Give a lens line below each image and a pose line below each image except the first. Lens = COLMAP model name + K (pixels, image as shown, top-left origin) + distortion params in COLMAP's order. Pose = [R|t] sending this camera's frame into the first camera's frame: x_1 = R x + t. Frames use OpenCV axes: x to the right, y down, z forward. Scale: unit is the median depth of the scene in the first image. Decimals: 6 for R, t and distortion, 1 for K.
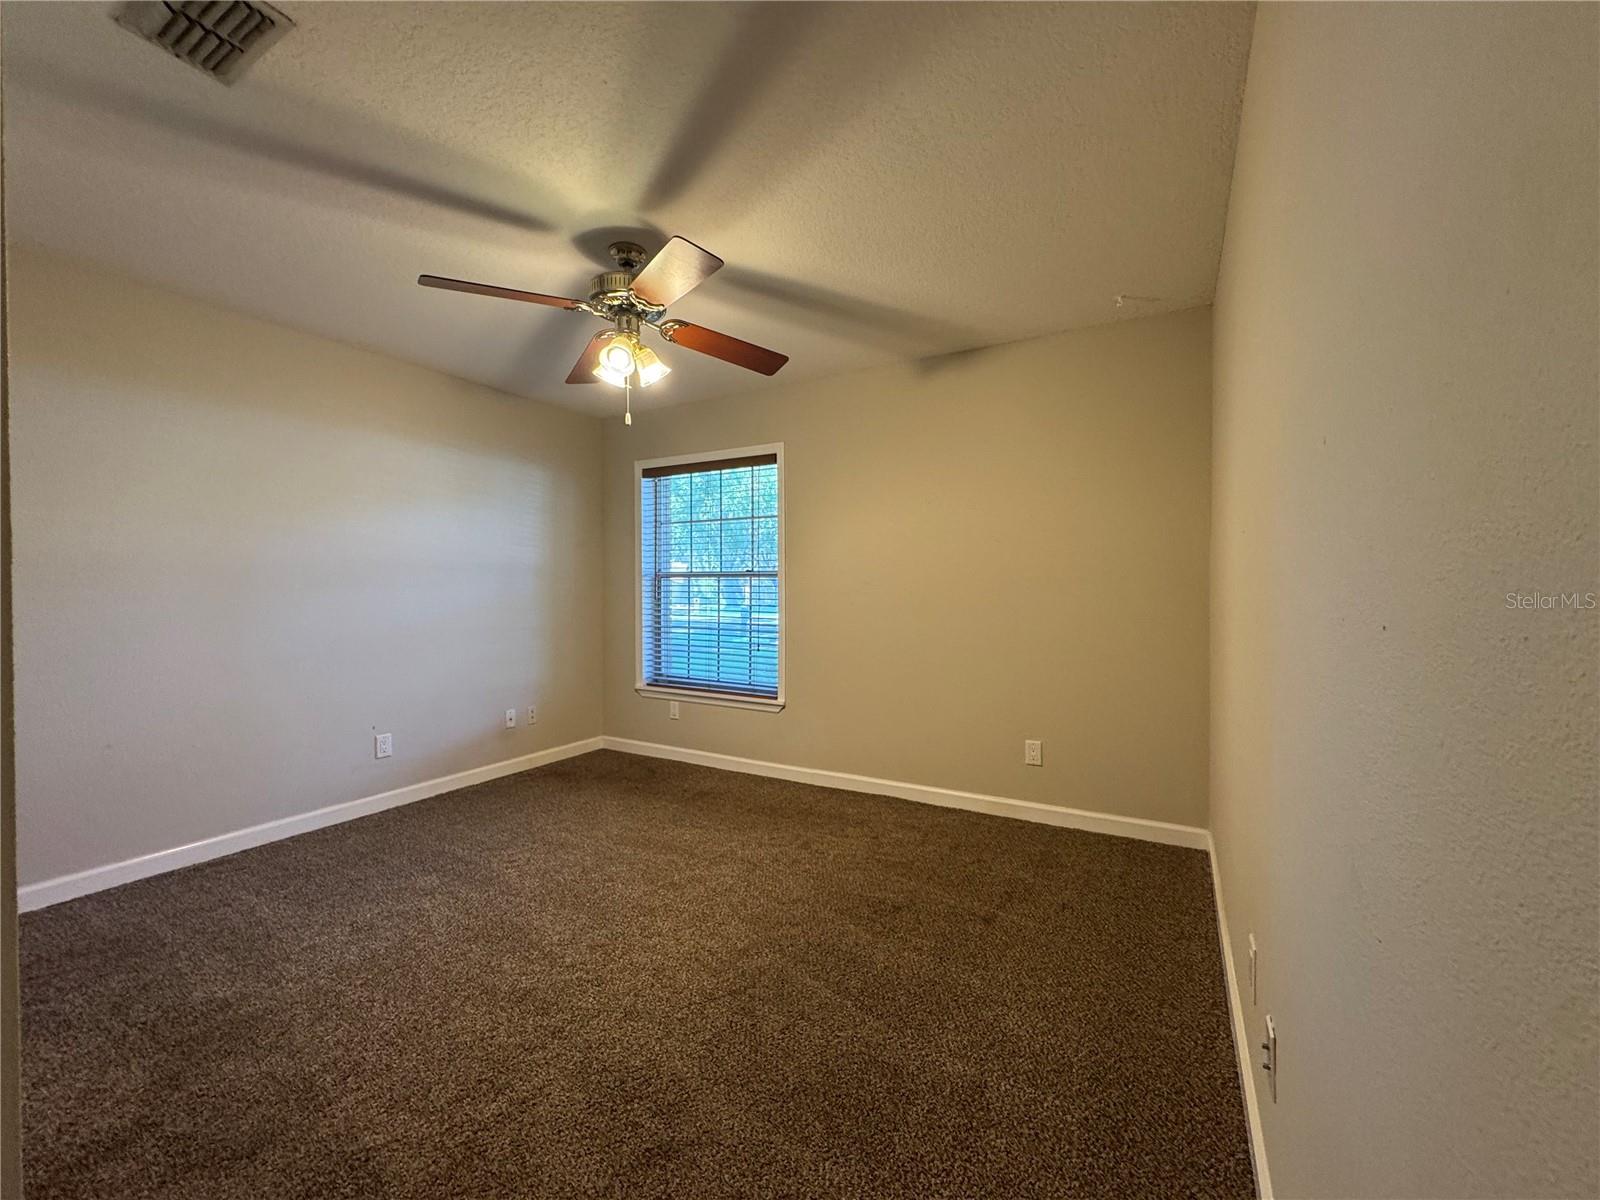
lens RADIAL K [[639.9, 0, 798.7], [0, 639.9, 595.0], [0, 0, 1]] dist [-0.000965, 0.000181]
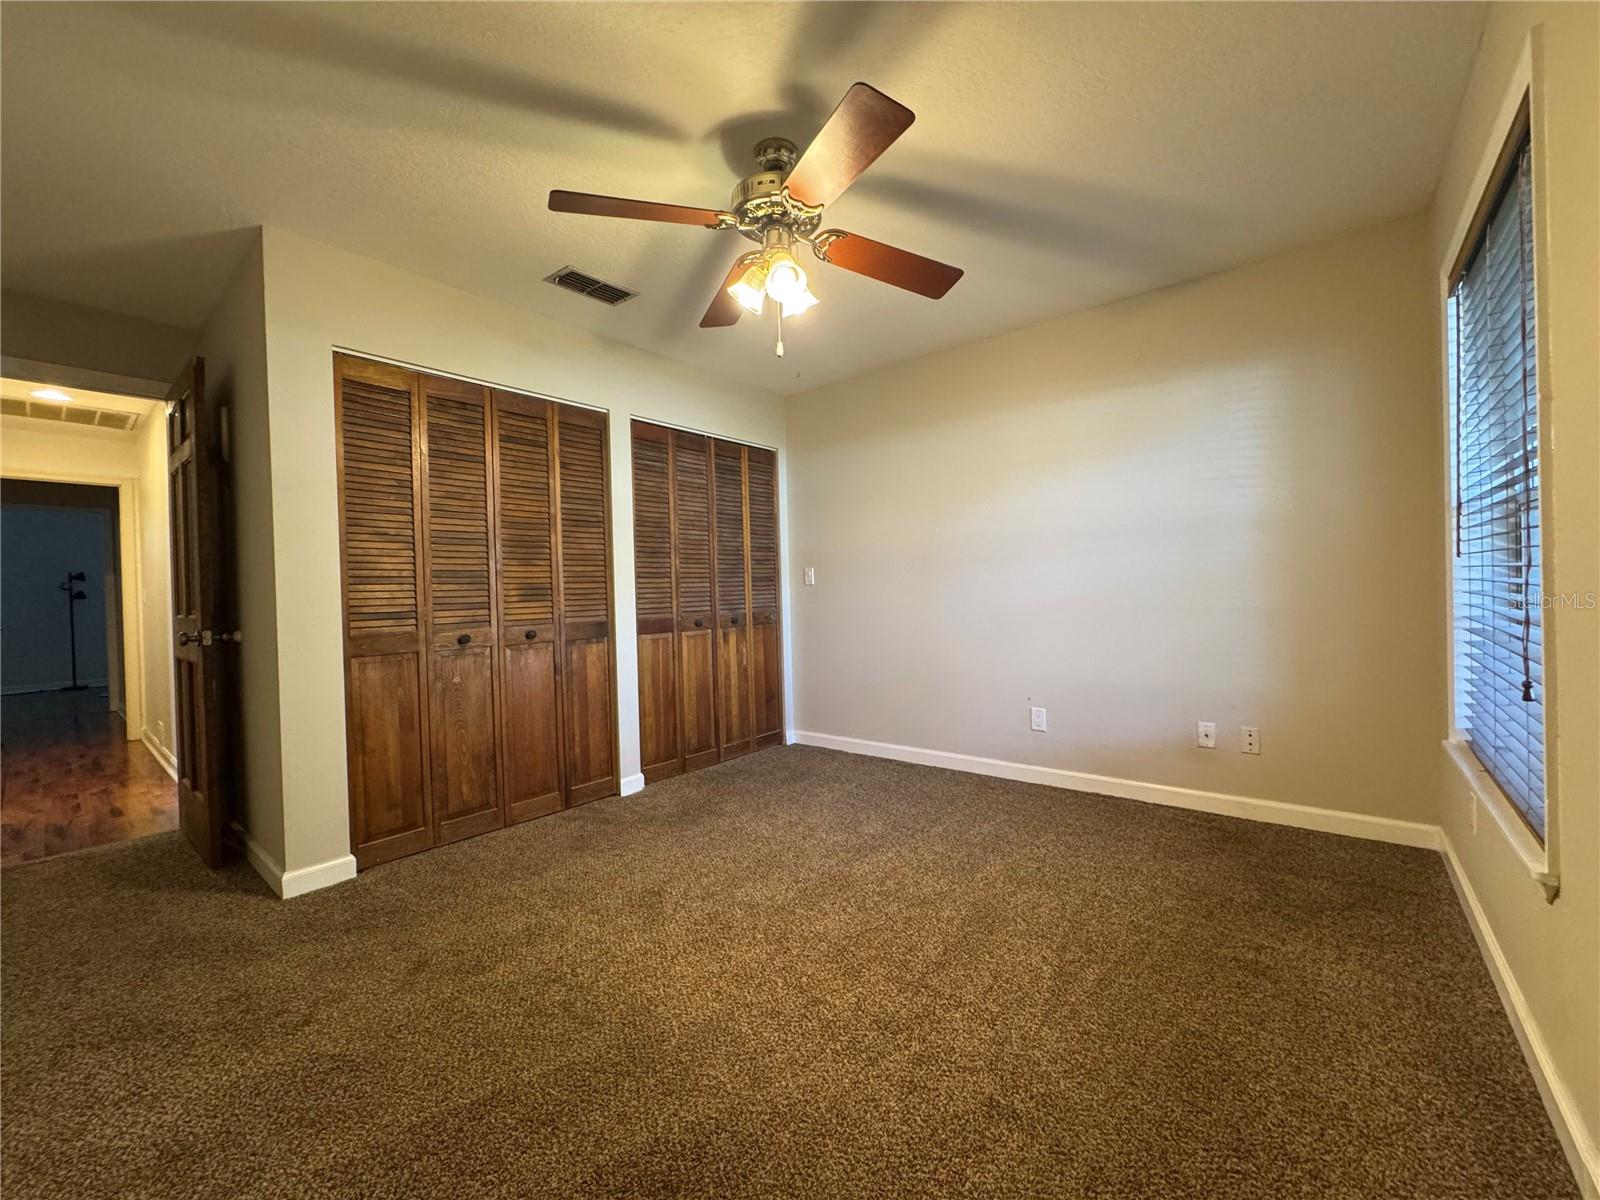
lens RADIAL K [[639.9, 0, 793.0], [0, 639.9, 598.2], [0, 0, 1]] dist [-0.000965, 0.000181]
pose [[-0.163925, 0.019461, -0.986281, 0.386364], [0.018654, 0.999688, 0.016625, 0.023305], [0.986296, -0.015672, -0.164237, 0.778483]]
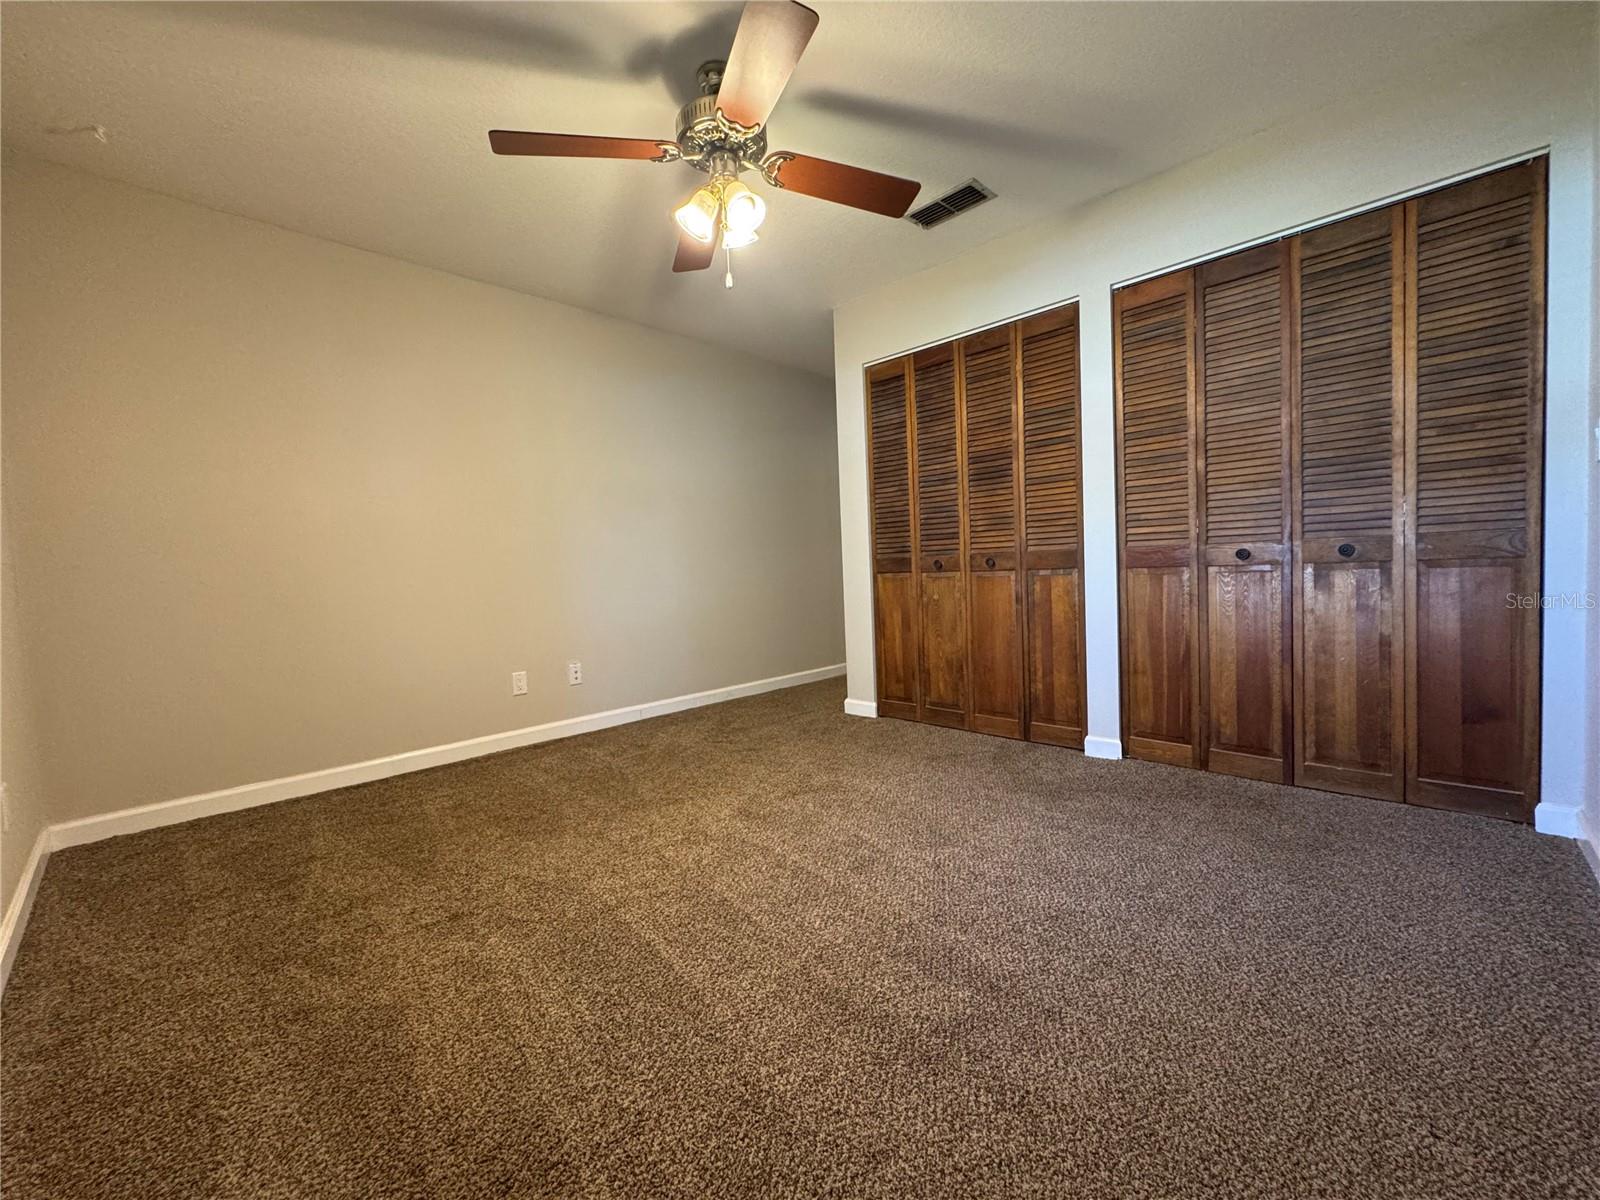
lens RADIAL K [[639.9, 0, 799.3], [0, 639.9, 593.5], [0, 0, 1]] dist [-0.000965, 0.000181]
pose [[-0.970914, 0.032312, 0.237238, -0.378762], [0.045083, 0.997800, 0.048604, 0.069498], [-0.235146, 0.057886, -0.970235, 1.246250]]
